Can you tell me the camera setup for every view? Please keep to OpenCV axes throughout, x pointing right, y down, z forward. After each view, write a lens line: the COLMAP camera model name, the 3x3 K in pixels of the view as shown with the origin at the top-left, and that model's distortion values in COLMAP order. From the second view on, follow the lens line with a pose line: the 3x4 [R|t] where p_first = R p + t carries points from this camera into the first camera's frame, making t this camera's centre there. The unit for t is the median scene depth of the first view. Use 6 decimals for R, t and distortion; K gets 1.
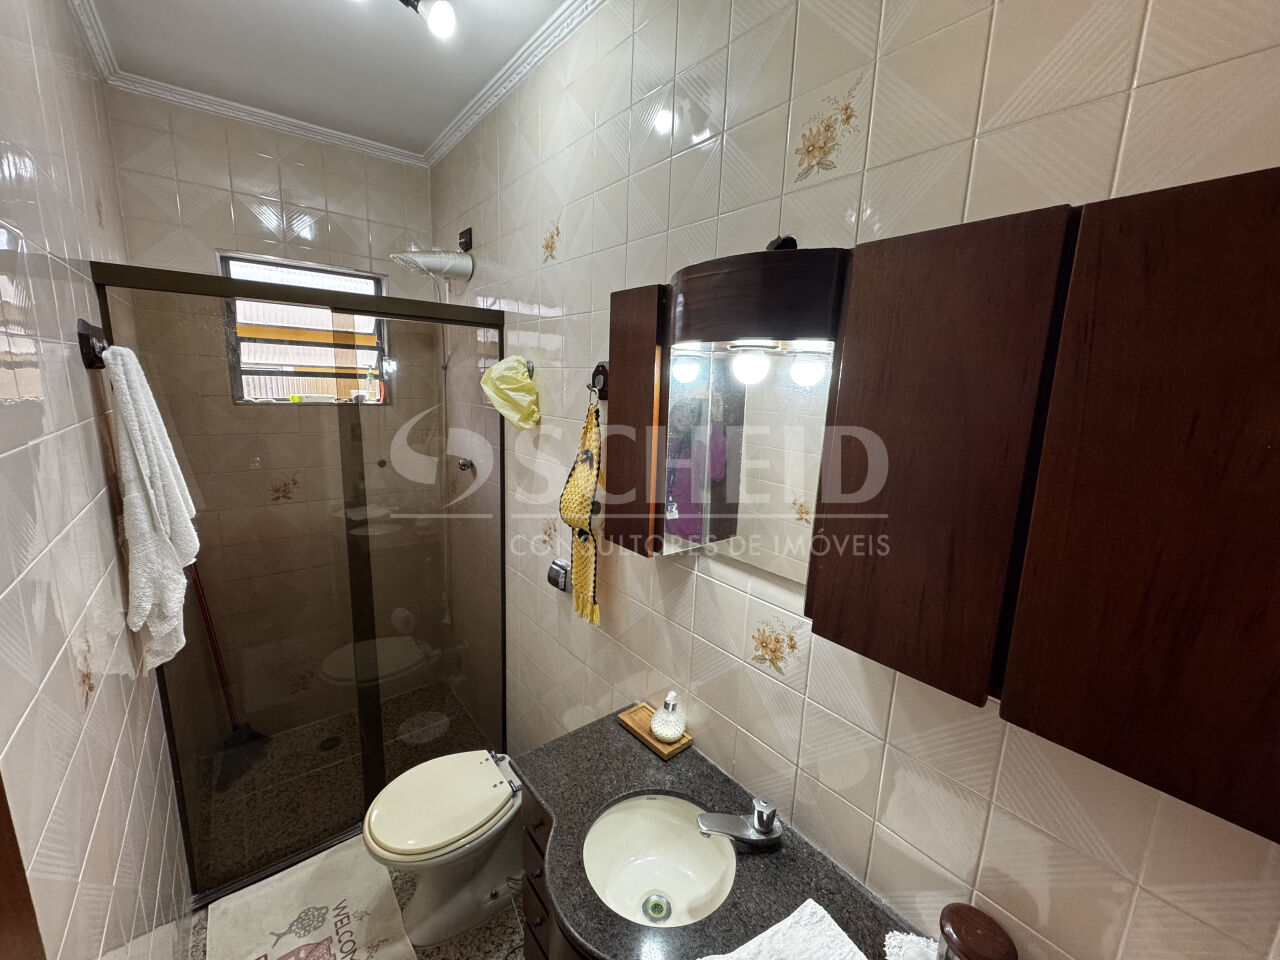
lens RADIAL K [[506.9, 0, 638.9], [0, 506.9, 480.3], [0, 0, 1]] dist [-0.003991, 0.000658]
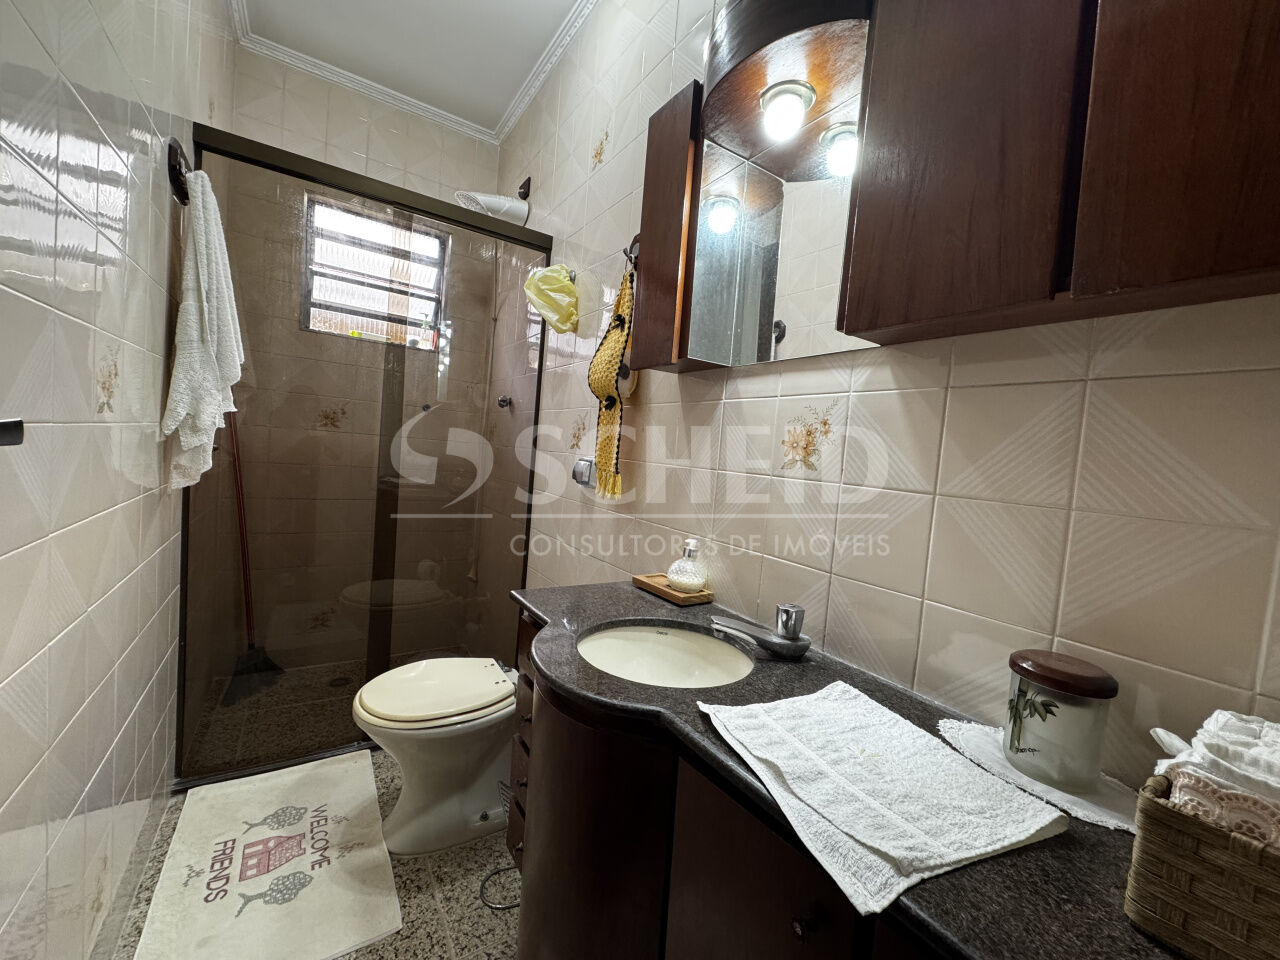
lens RADIAL K [[506.9, 0, 638.9], [0, 506.9, 480.3], [0, 0, 1]] dist [-0.003991, 0.000658]
pose [[0.994474, 0.049196, -0.092740, 0.040795], [-0.061680, 0.988655, -0.136953, 0.369608], [0.084951, 0.141916, 0.986227, 0.067232]]
